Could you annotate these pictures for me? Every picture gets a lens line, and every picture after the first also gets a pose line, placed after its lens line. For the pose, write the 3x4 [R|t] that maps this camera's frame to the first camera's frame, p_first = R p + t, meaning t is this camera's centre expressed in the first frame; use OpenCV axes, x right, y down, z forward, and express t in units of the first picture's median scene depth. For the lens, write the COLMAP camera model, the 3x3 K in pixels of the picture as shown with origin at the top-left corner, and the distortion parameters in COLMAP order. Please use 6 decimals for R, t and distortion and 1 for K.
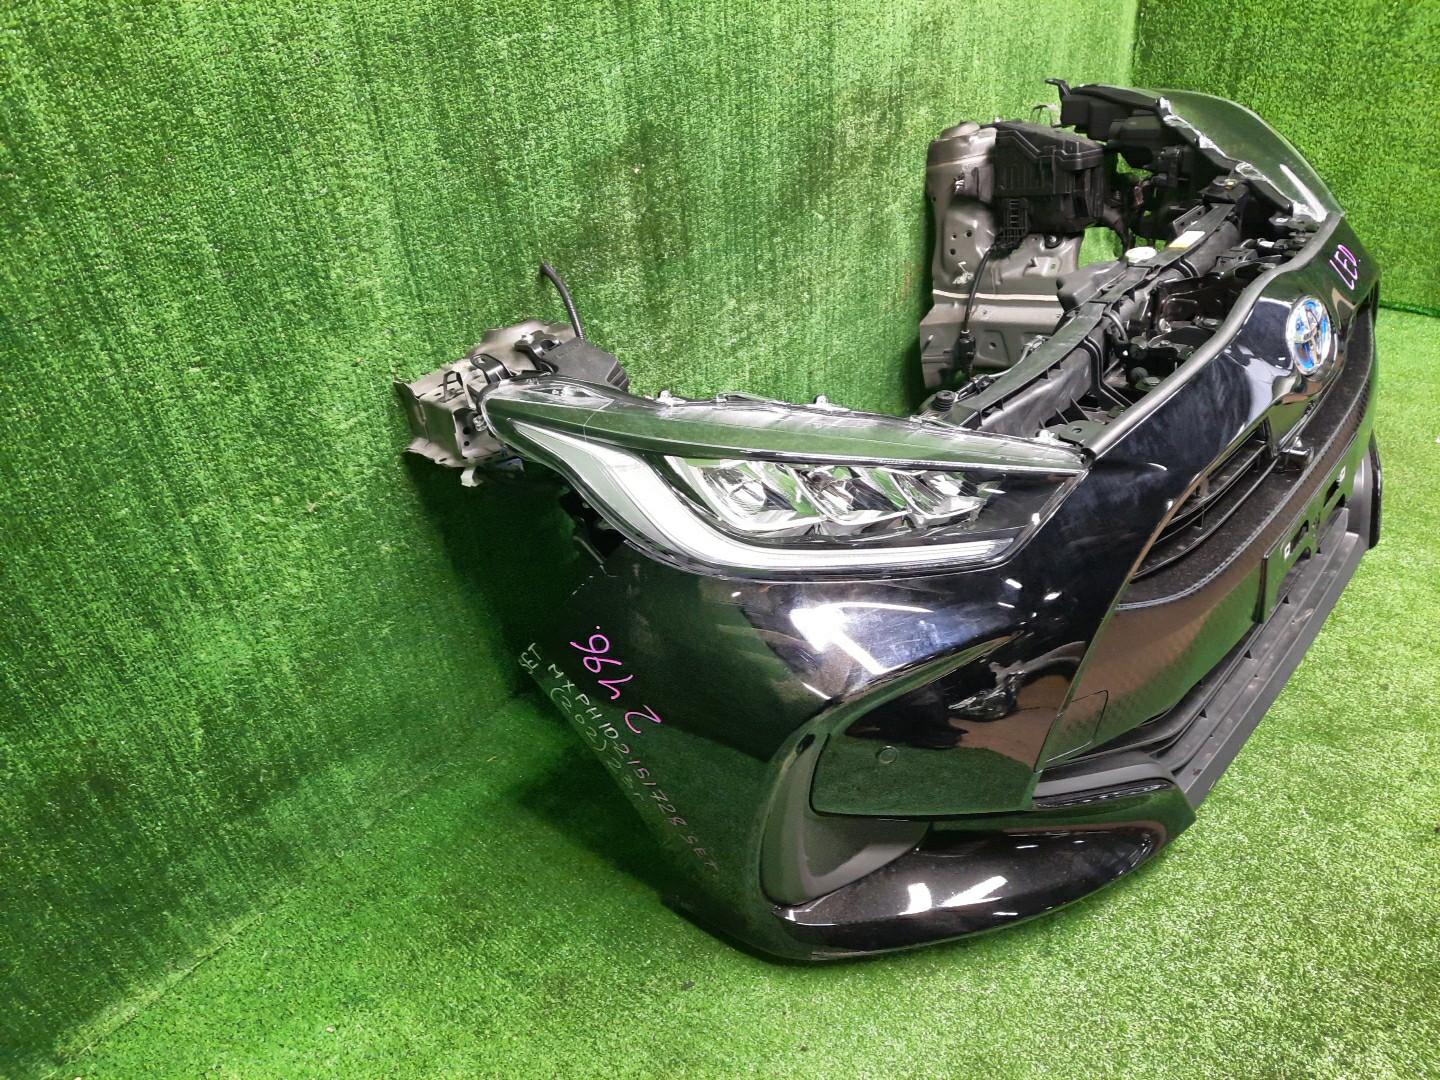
lens RADIAL K [[1042.9, 0, 716.8], [0, 1042.9, 526.7], [0, 0, 1]] dist [0.092395, -0.101439]
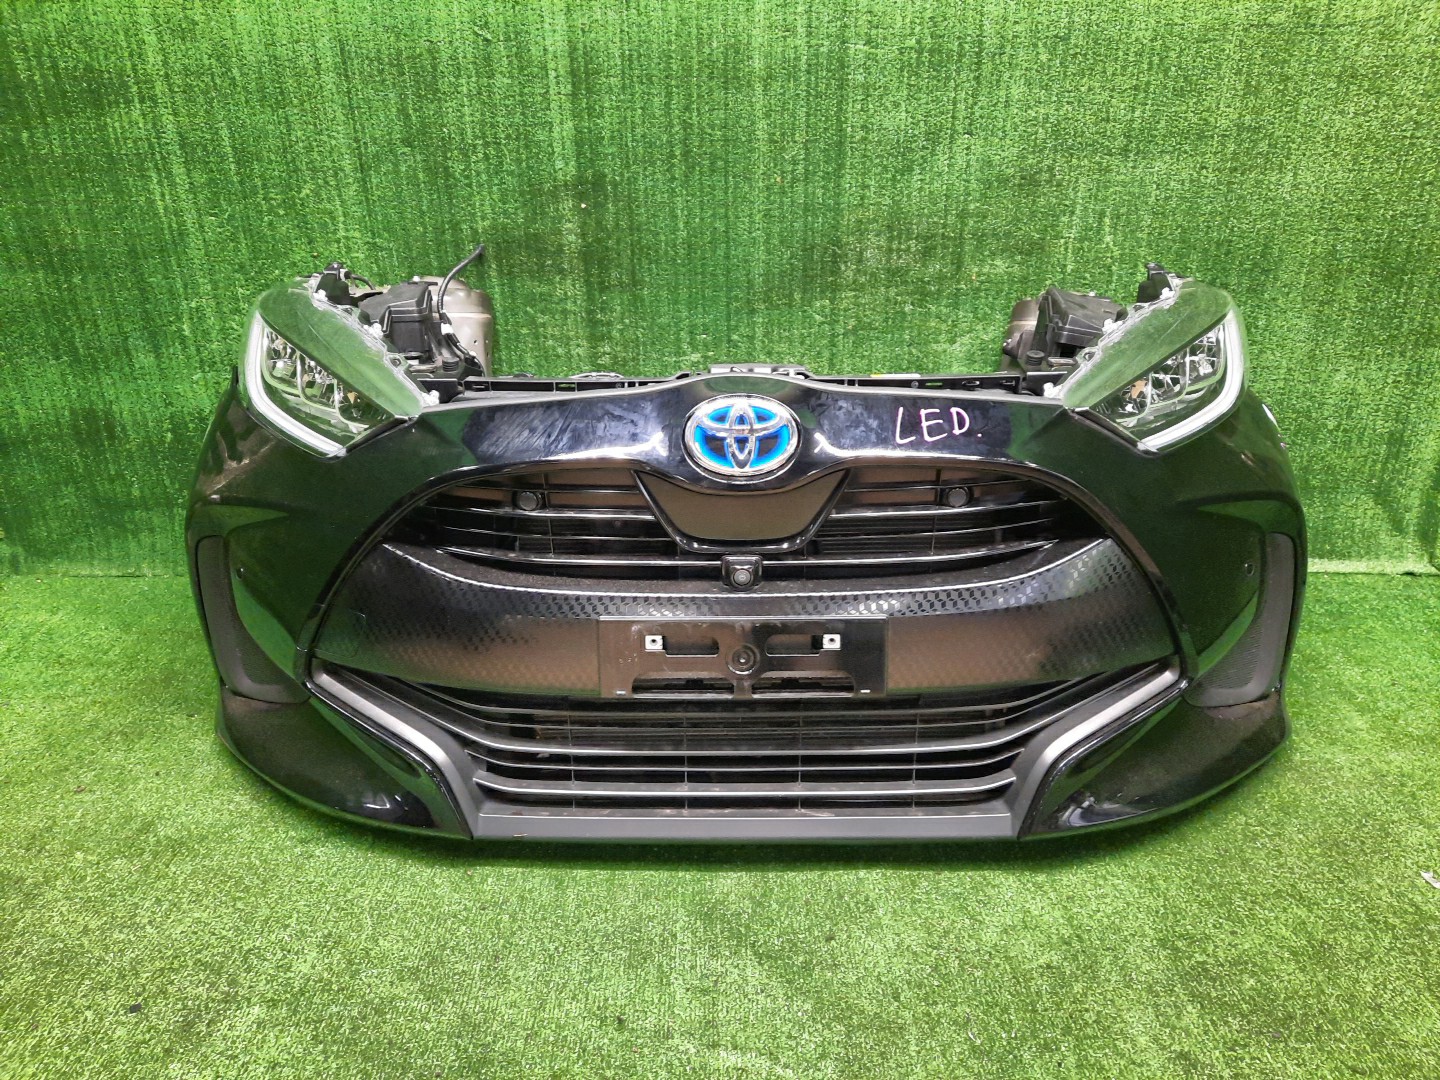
lens RADIAL K [[1042.9, 0, 716.8], [0, 1042.9, 526.7], [0, 0, 1]] dist [0.092395, -0.101439]
pose [[0.649648, 0.367668, -0.665416, 1.007333], [-0.478693, 0.877804, 0.017671, -0.097398], [0.590602, 0.307051, 0.746263, 0.265841]]
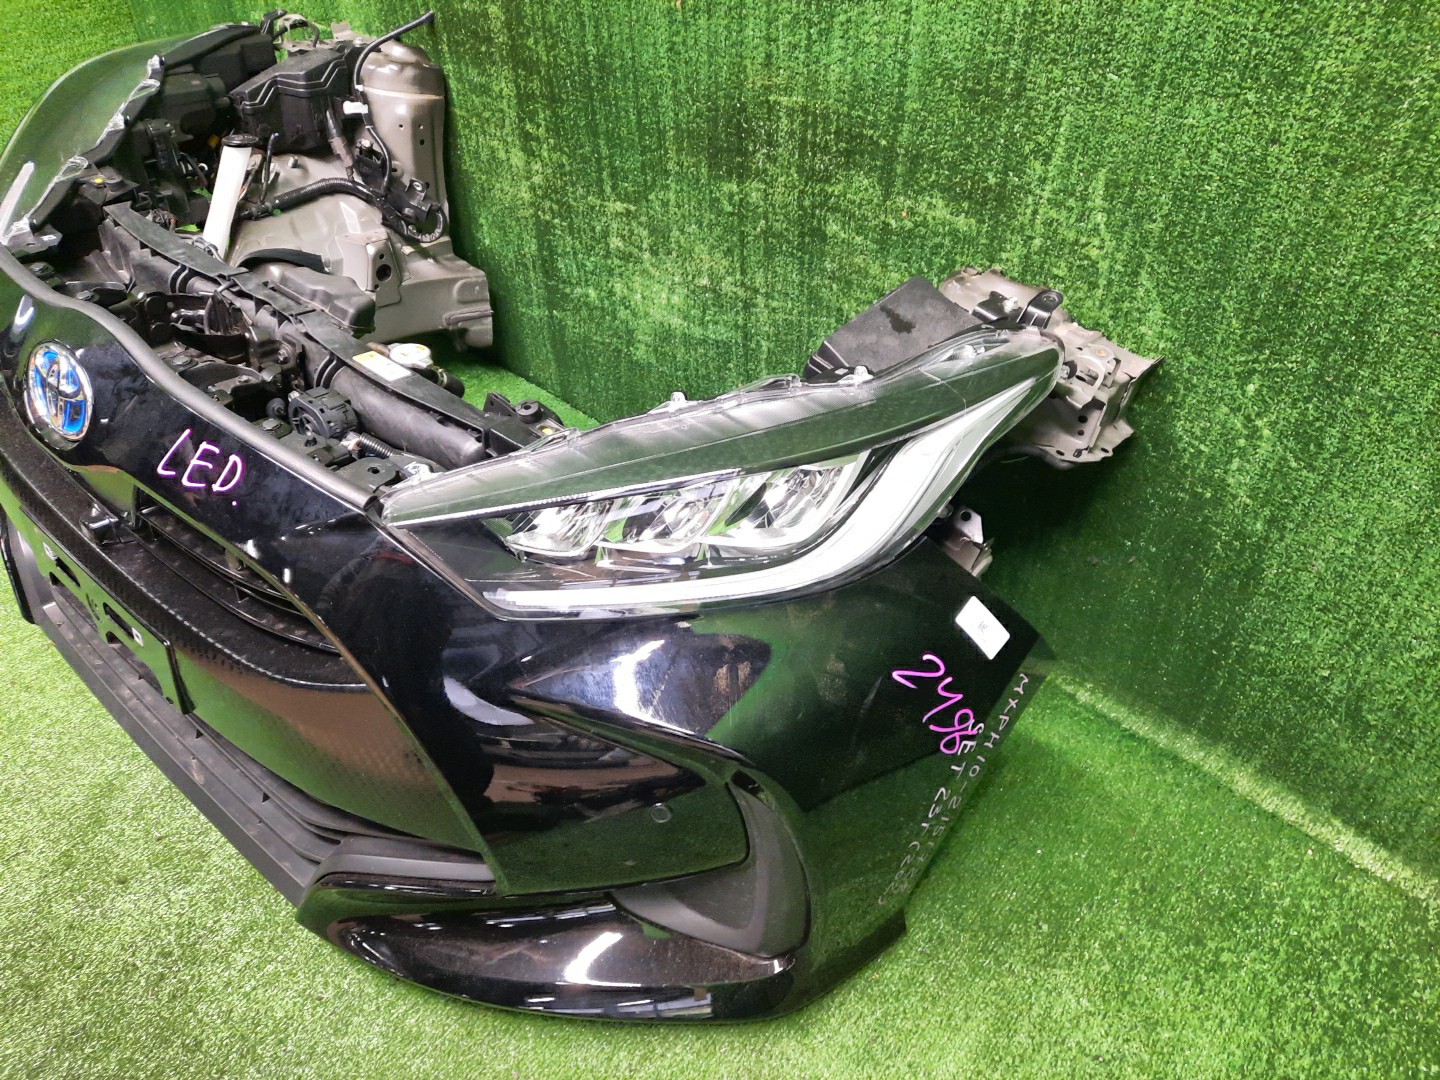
lens RADIAL K [[1042.9, 0, 716.8], [0, 1042.9, 526.7], [0, 0, 1]] dist [0.092395, -0.101439]
pose [[0.012108, 0.719310, -0.694584, 1.024686], [-0.585426, 0.568236, 0.578259, -0.758451], [0.810635, 0.399626, 0.427984, 0.929325]]
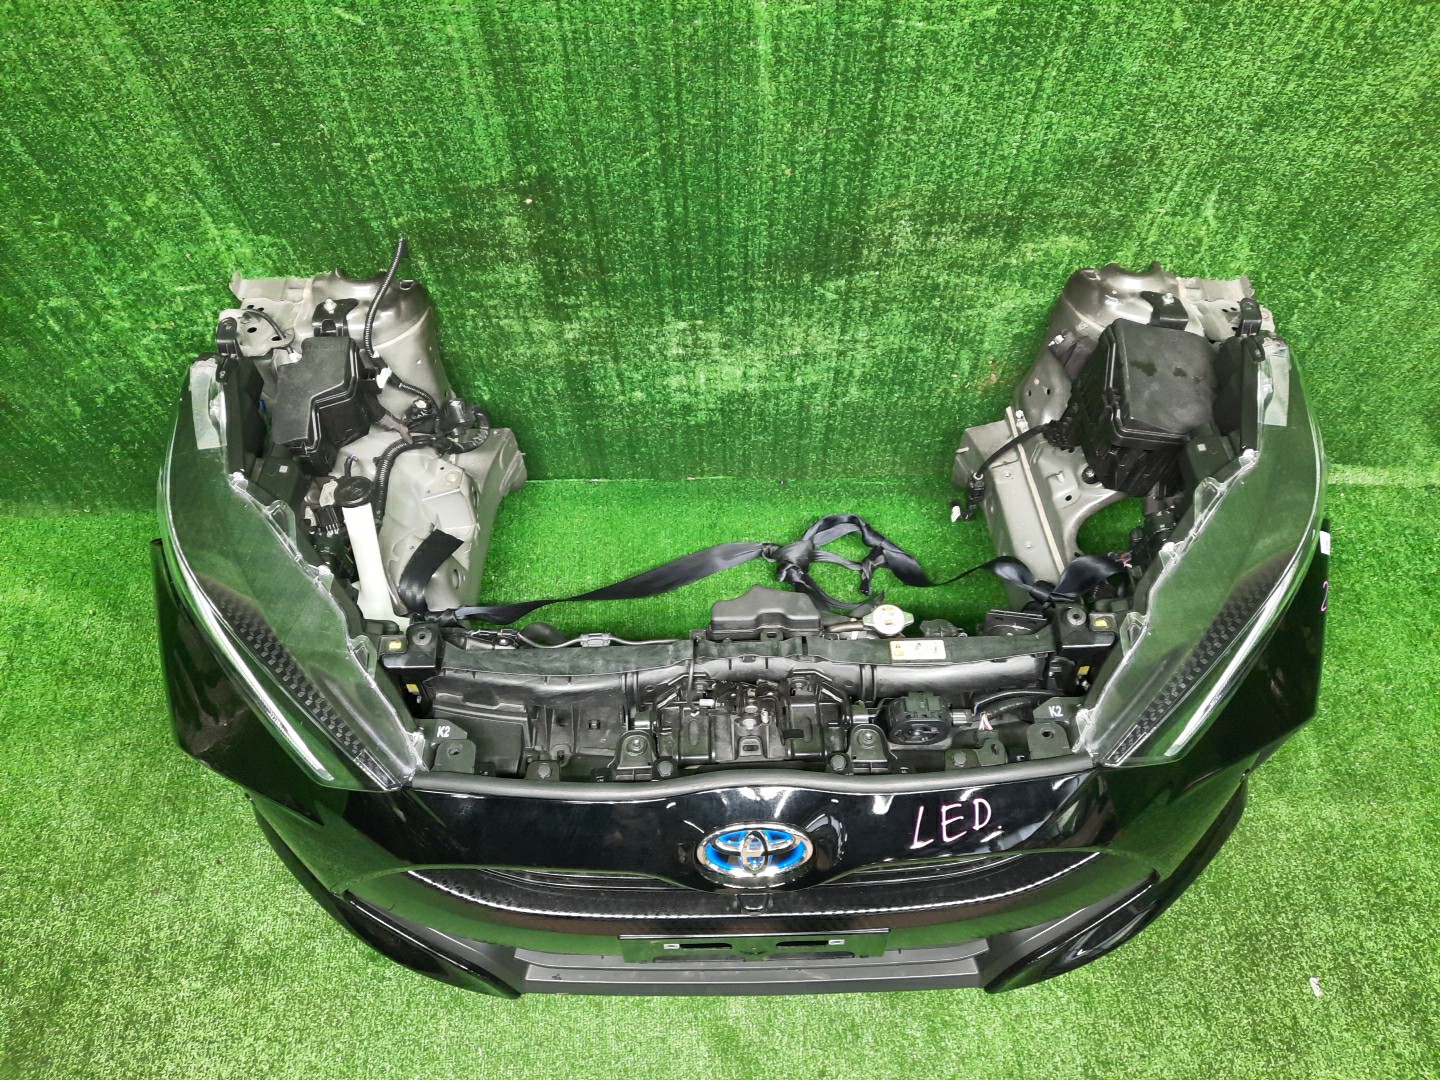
lens RADIAL K [[1042.9, 0, 716.8], [0, 1042.9, 526.7], [0, 0, 1]] dist [0.092395, -0.101439]
pose [[0.676161, 0.673510, -0.298649, 0.521113], [-0.464591, 0.704384, 0.536655, -0.718603], [0.571805, -0.224115, 0.789184, 0.274286]]
